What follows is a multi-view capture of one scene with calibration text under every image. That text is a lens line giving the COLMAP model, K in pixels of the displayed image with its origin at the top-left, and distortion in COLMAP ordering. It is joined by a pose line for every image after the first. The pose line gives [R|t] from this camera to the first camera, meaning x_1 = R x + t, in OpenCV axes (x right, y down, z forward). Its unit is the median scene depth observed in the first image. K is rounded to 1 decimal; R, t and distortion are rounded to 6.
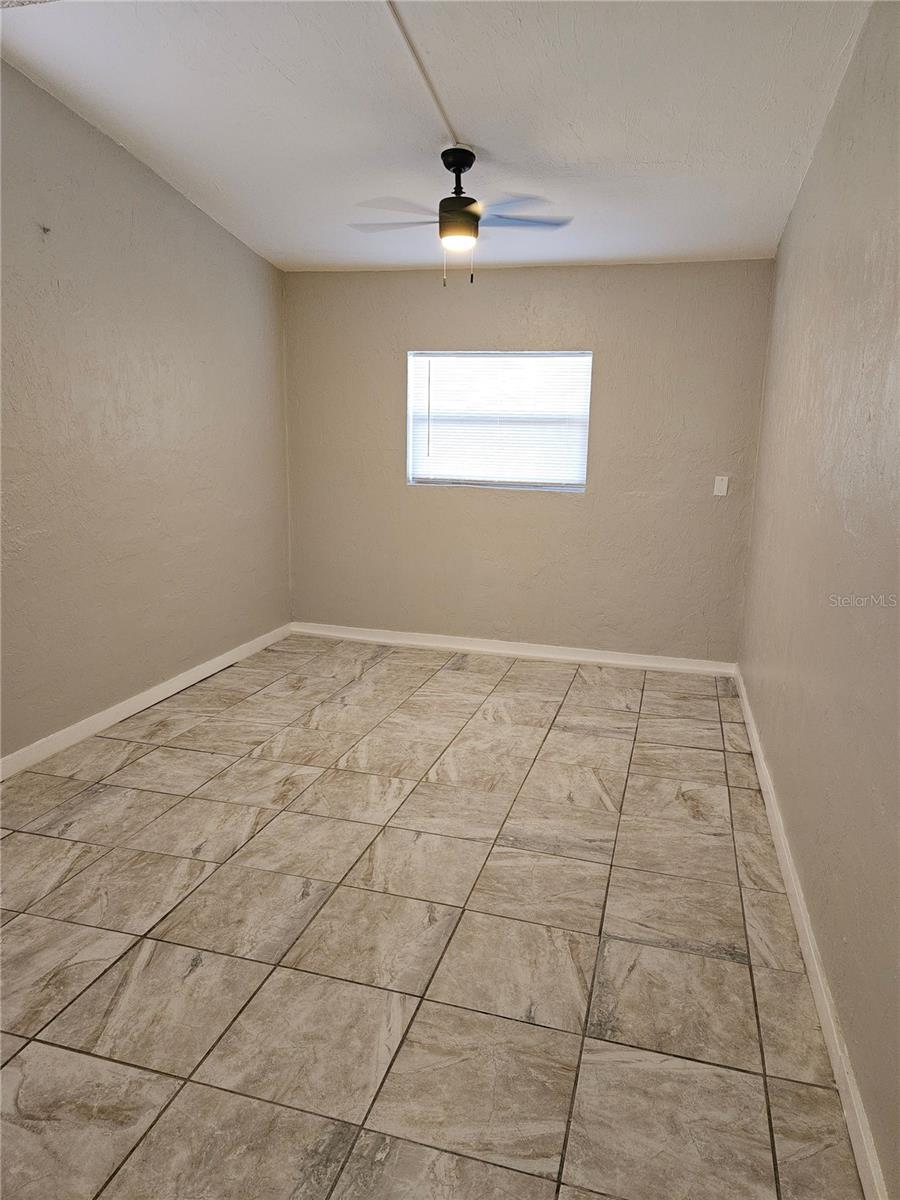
lens RADIAL K [[800.5, 0, 448.2], [0, 800.5, 595.8], [0, 0, 1]] dist [0.063873, -0.061413]
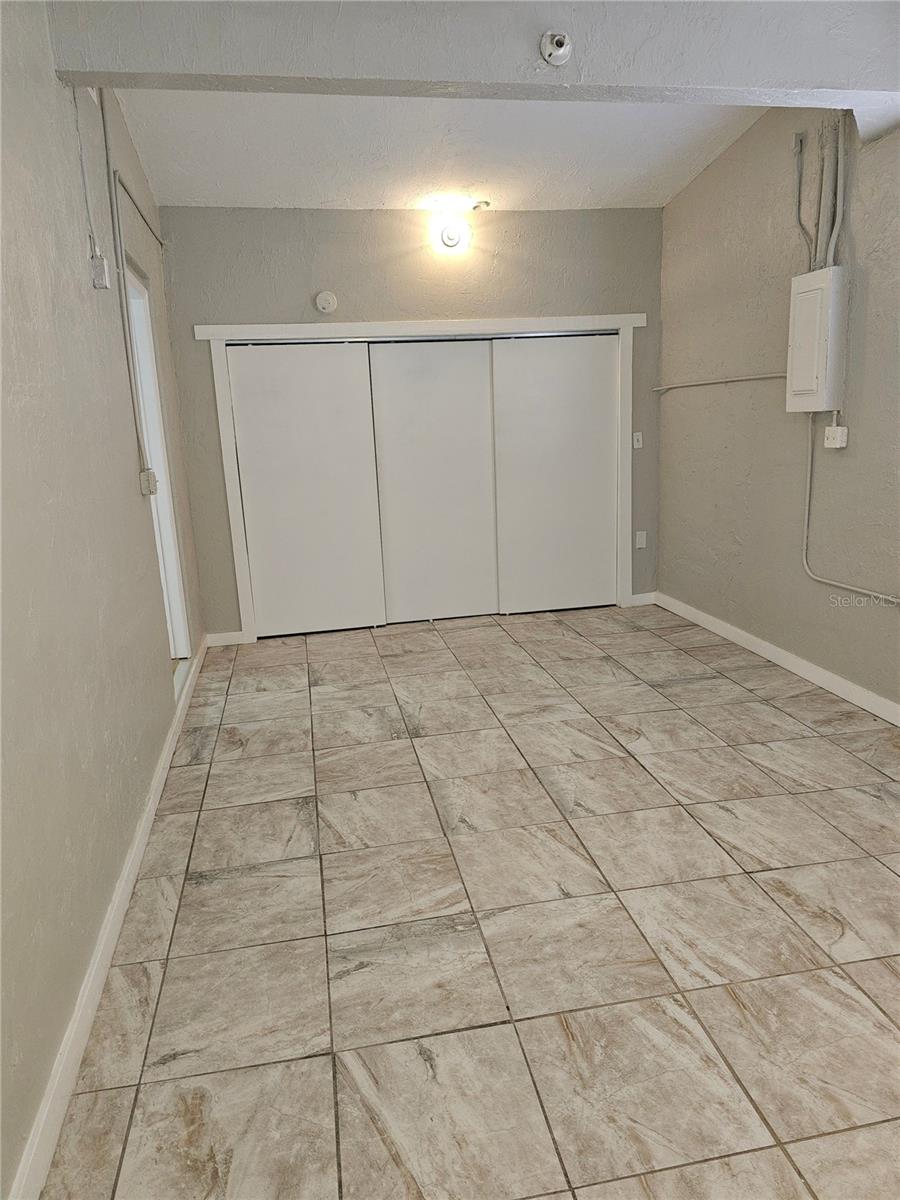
lens RADIAL K [[800.5, 0, 446.8], [0, 800.5, 597.9], [0, 0, 1]] dist [0.063873, -0.061413]
pose [[-0.892000, 0.115379, -0.437063, 0.434877], [-0.071819, 0.918423, 0.389027, -0.311329], [0.446294, 0.378401, -0.810946, 1.686672]]
